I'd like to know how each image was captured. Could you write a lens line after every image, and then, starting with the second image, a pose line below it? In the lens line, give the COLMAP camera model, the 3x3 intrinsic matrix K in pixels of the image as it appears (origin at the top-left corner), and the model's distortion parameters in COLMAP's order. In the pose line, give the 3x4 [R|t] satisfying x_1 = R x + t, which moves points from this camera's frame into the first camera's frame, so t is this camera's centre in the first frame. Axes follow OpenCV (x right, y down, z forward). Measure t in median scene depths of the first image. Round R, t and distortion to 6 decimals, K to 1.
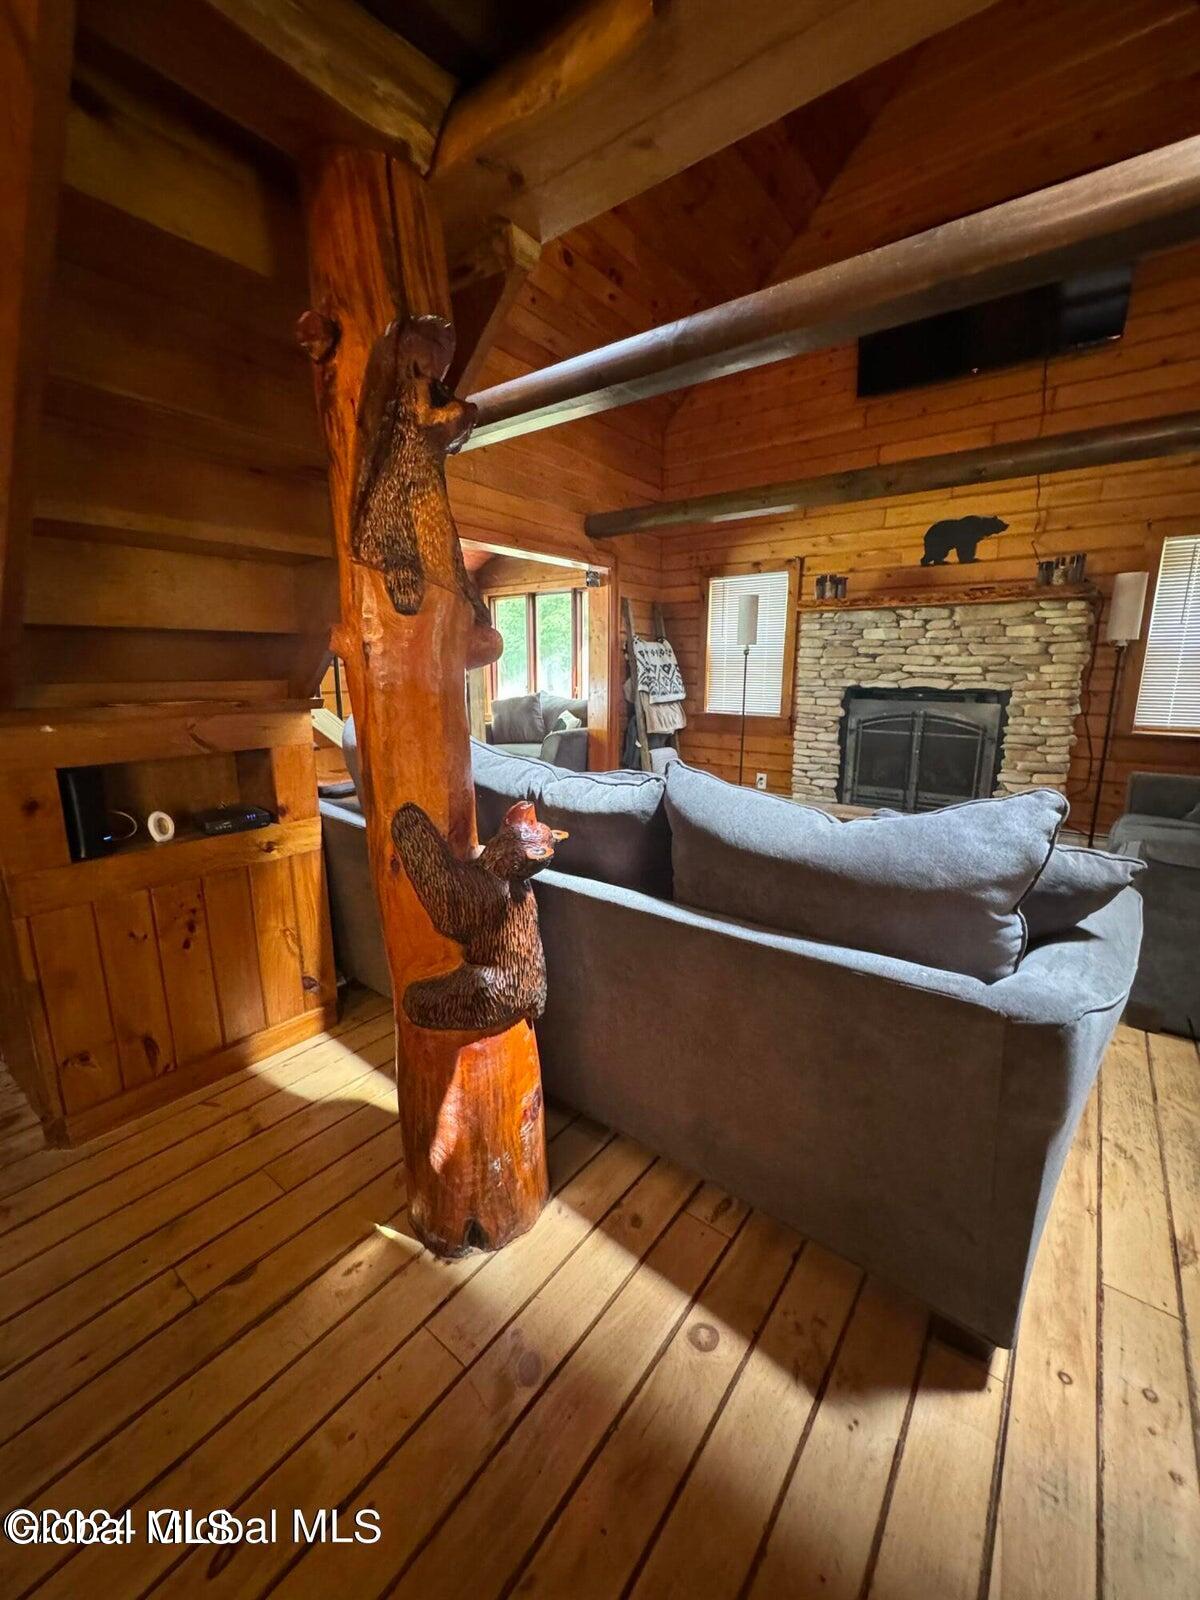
lens RADIAL K [[637.3, 0, 600.0], [0, 637.3, 799.5], [0, 0, 1]] dist [-0.002389, 0.000185]
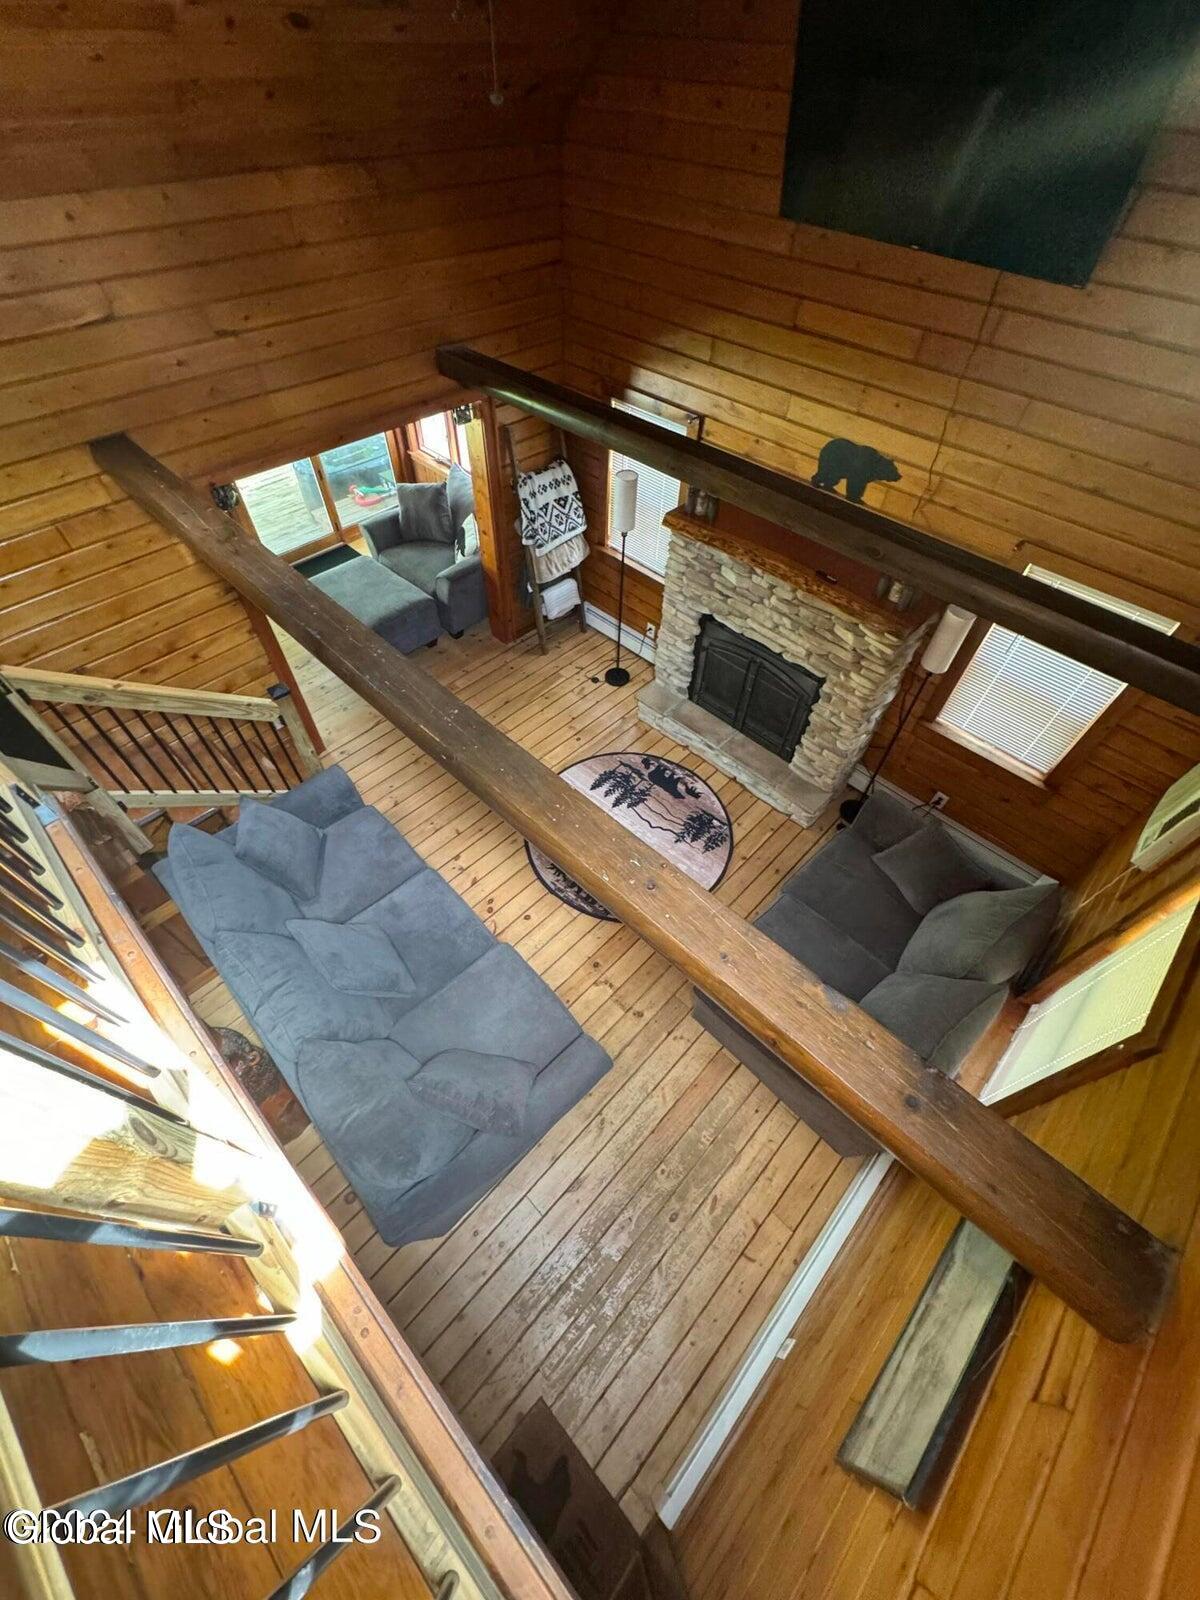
lens RADIAL K [[637.3, 0, 601.3], [0, 637.3, 797.3], [0, 0, 1]] dist [-0.002389, 0.000185]
pose [[0.992887, 0.105533, -0.055125, 0.324309], [-0.046296, 0.768754, 0.637867, -0.592422], [0.109694, -0.630777, 0.768171, 0.045439]]
